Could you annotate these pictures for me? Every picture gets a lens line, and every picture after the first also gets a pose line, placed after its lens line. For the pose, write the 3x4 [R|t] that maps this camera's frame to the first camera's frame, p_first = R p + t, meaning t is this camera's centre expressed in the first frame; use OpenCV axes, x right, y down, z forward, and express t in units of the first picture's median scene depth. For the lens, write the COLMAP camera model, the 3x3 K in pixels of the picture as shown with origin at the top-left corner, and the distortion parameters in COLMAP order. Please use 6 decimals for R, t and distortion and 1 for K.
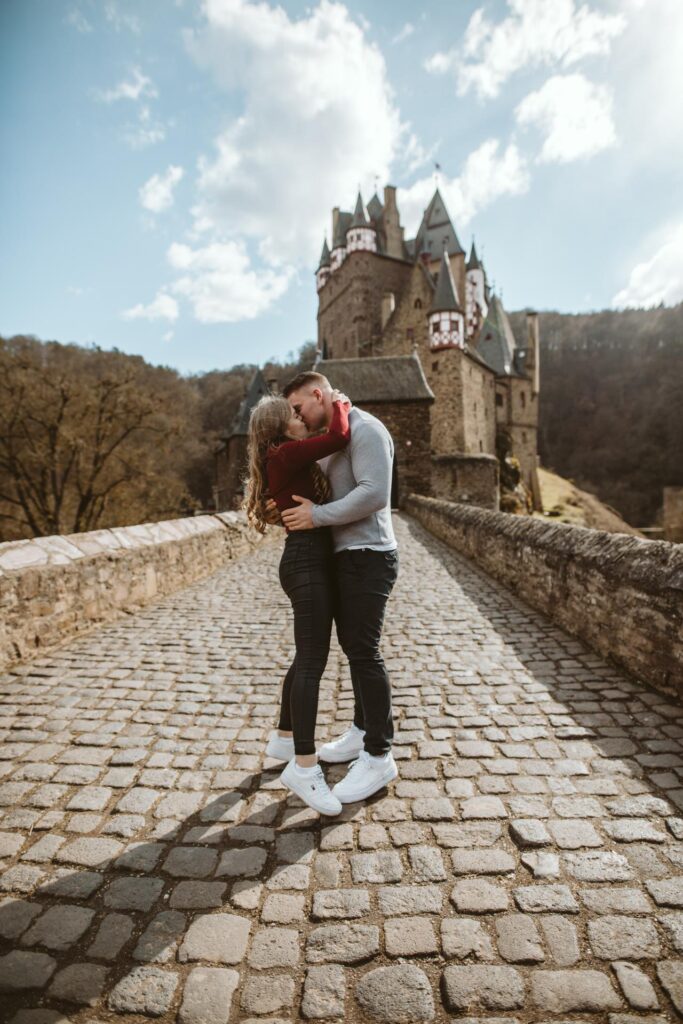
lens RADIAL K [[588.8, 0, 337.2], [0, 588.8, 512.9], [0, 0, 1]] dist [-0.022009, 0.000569]
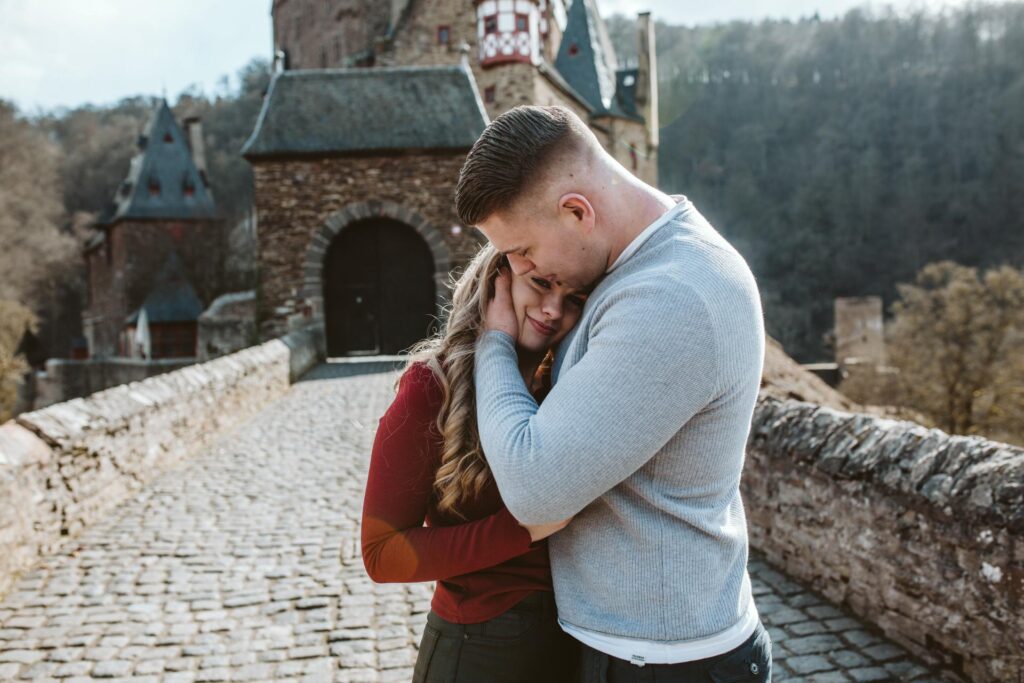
lens RADIAL K [[973.7, 0, 506.8], [0, 973.7, 353.5], [0, 0, 1]] dist [-0.032701, 0.000000]
pose [[0.980358, -0.027721, 0.195270, -0.008897], [0.026680, 0.999612, 0.007959, -0.013237], [-0.195415, -0.002593, 0.980717, 0.130660]]
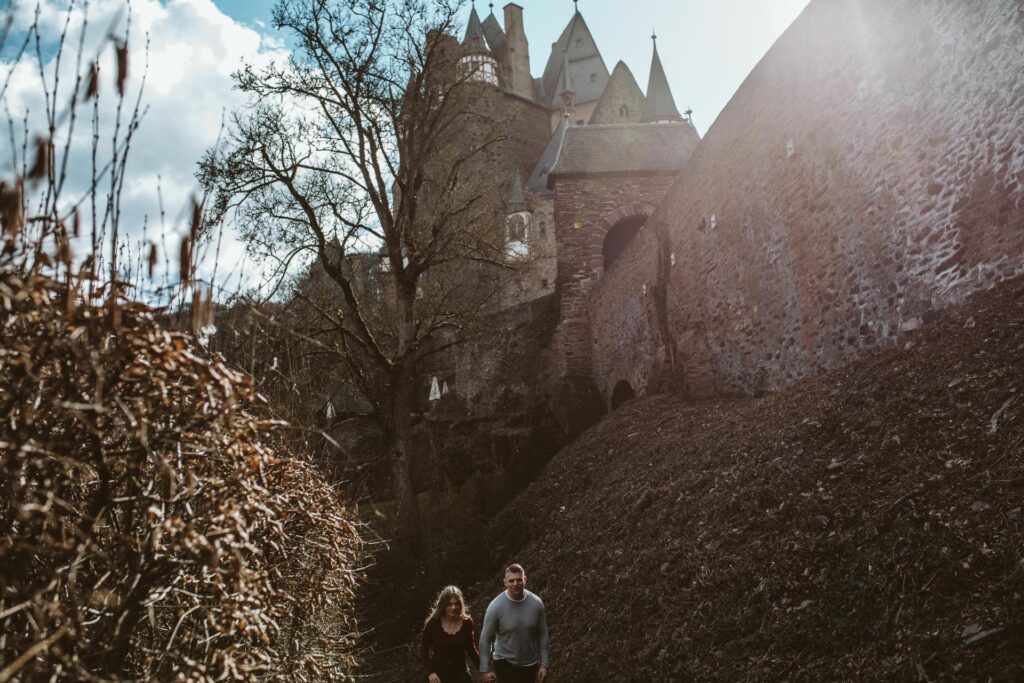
lens RADIAL K [[973.7, 0, 509.0], [0, 973.7, 345.9], [0, 0, 1]] dist [-0.032701, 0.000000]
pose [[0.982989, 0.009719, 0.183406, -0.360111], [0.031419, 0.974981, -0.220058, 0.321151], [-0.180956, 0.222077, 0.958090, -0.157096]]
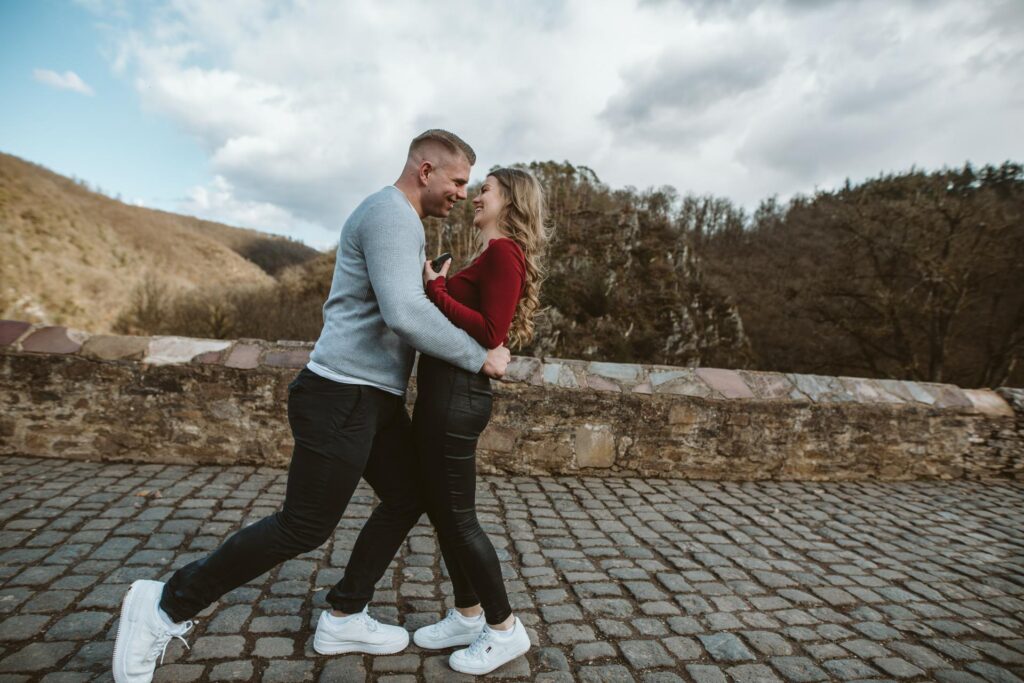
lens RADIAL K [[588.8, 0, 513.2], [0, 588.8, 346.6], [0, 0, 1]] dist [-0.022009, 0.000569]
pose [[0.243790, 0.059577, -0.967996, 0.071677], [-0.108160, 0.993555, 0.033910, -0.001617], [0.963778, 0.096431, 0.248662, 0.173689]]
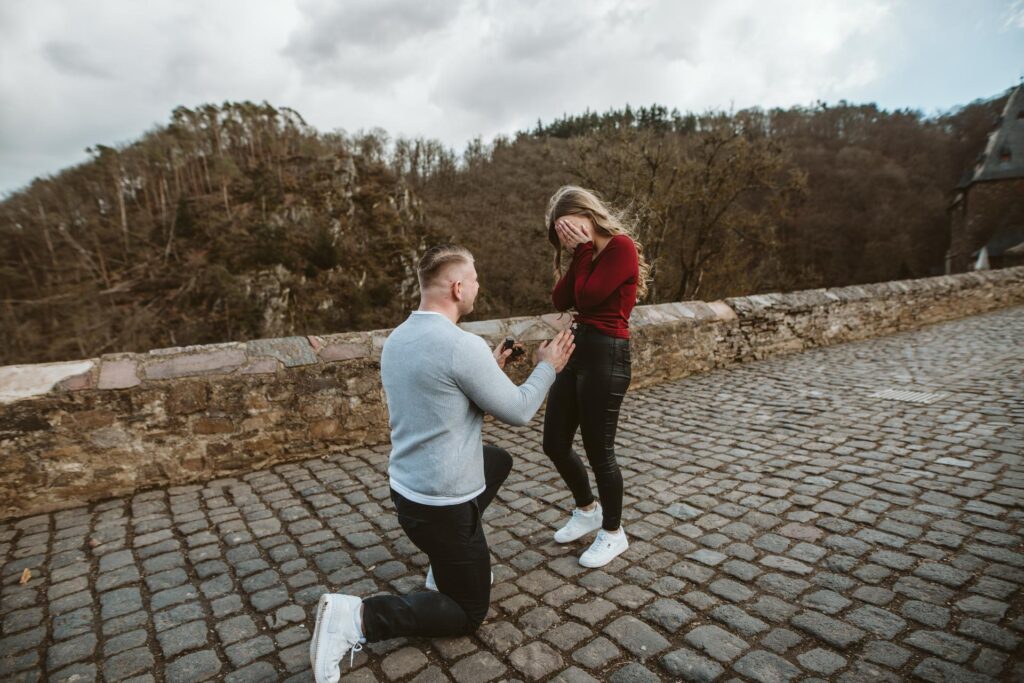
lens RADIAL K [[588.8, 0, 514.1], [0, 588.8, 344.4], [0, 0, 1]] dist [-0.022009, 0.000569]
pose [[0.644242, 0.069251, -0.761680, 0.068672], [0.008985, 0.995138, 0.098076, -0.005575], [0.764769, -0.070028, 0.640487, 0.129897]]
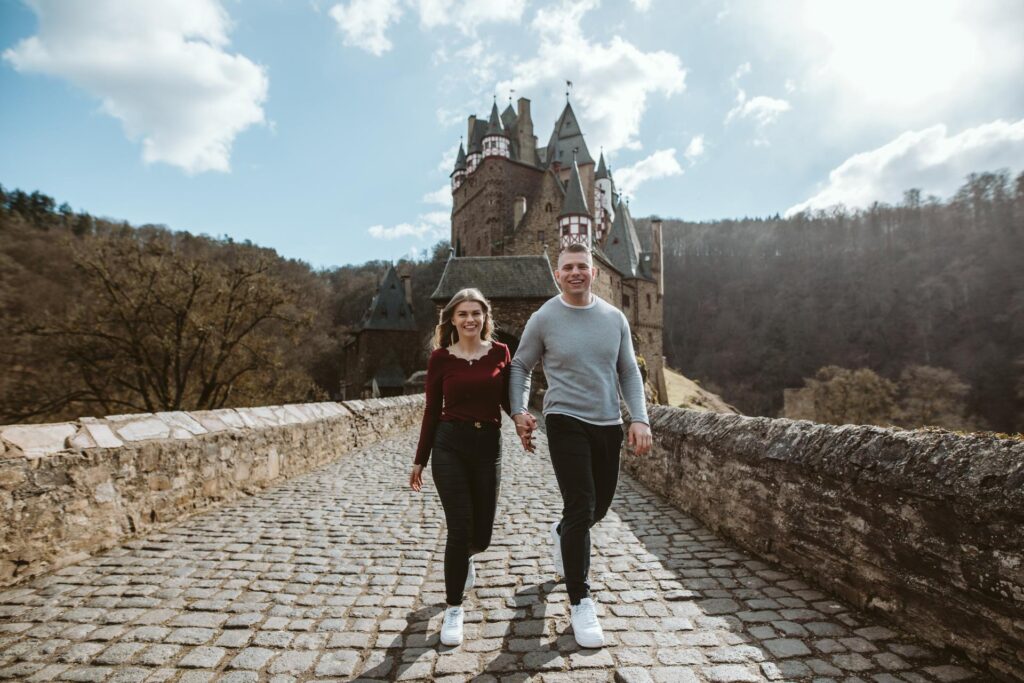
lens RADIAL K [[588.8, 0, 509.6], [0, 588.8, 347.7], [0, 0, 1]] dist [-0.022009, 0.000569]
pose [[0.997369, 0.020725, 0.069464, 0.001693], [-0.013212, 0.994179, -0.106928, 0.005624], [-0.071276, 0.105729, 0.991837, -0.006975]]
